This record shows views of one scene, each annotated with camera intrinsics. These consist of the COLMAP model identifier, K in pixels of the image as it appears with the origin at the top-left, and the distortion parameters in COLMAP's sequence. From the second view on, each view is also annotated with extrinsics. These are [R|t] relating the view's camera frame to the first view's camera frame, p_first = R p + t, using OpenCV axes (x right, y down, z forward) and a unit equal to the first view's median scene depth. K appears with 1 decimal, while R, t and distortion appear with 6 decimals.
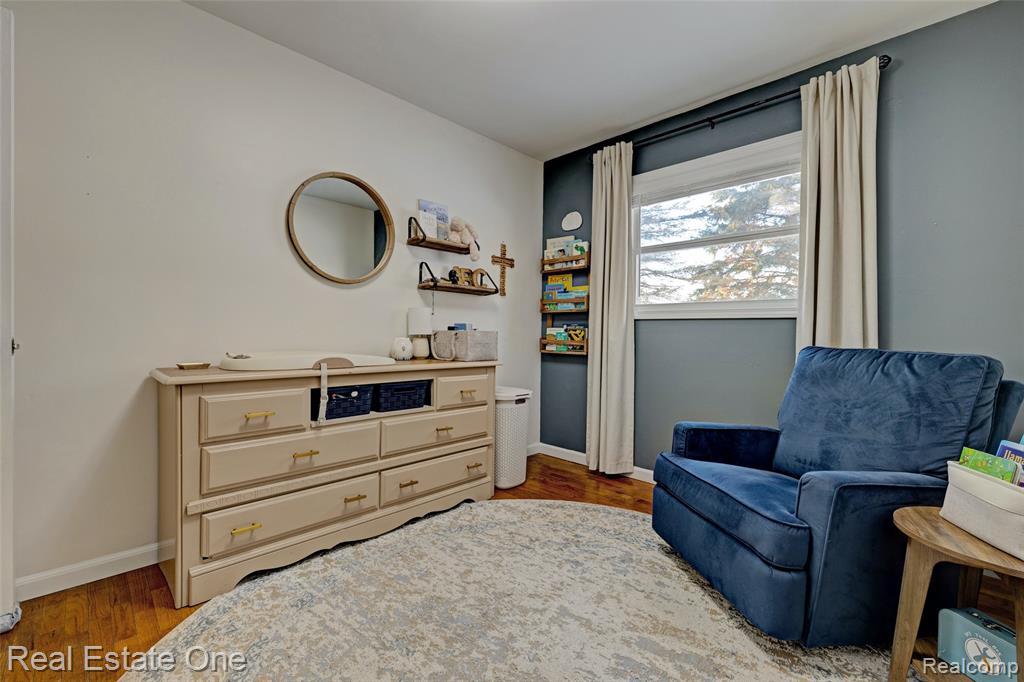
lens RADIAL K [[436.5, 0, 509.1], [0, 436.5, 339.2], [0, 0, 1]] dist [-0.001106, 0.000012]
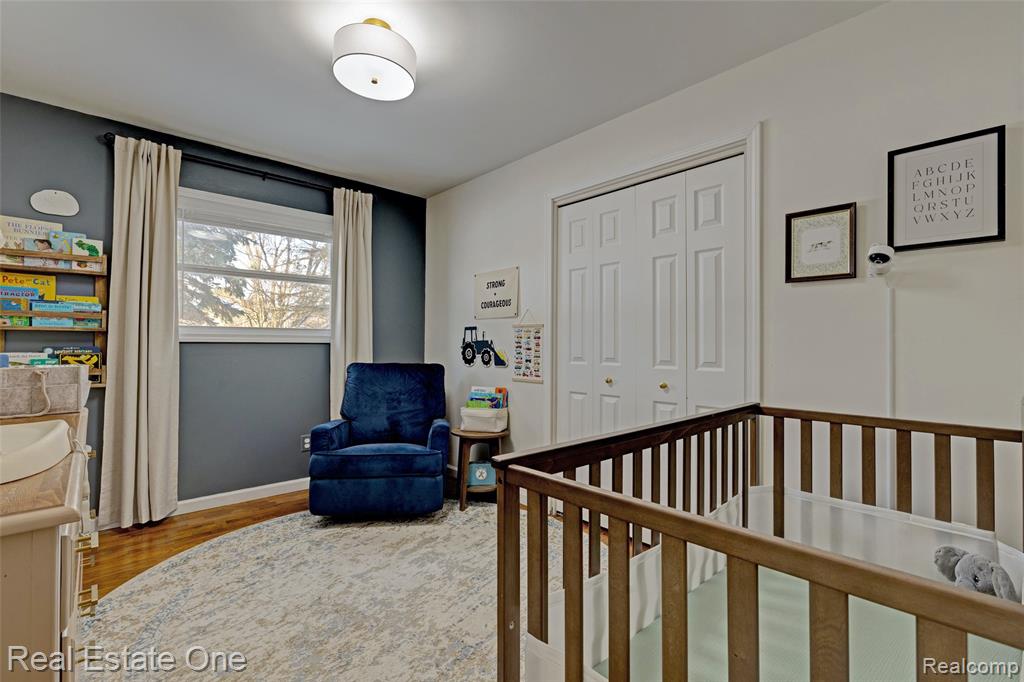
lens RADIAL K [[447.8, 0, 531.6], [0, 447.8, 340.4], [0, 0, 1]] dist [-0.000779, -0.000378]
pose [[0.011266, -0.007122, 0.999911, -0.817540], [0.006363, 0.999955, 0.007051, -0.063939], [-0.999916, 0.006283, 0.011311, 0.304995]]
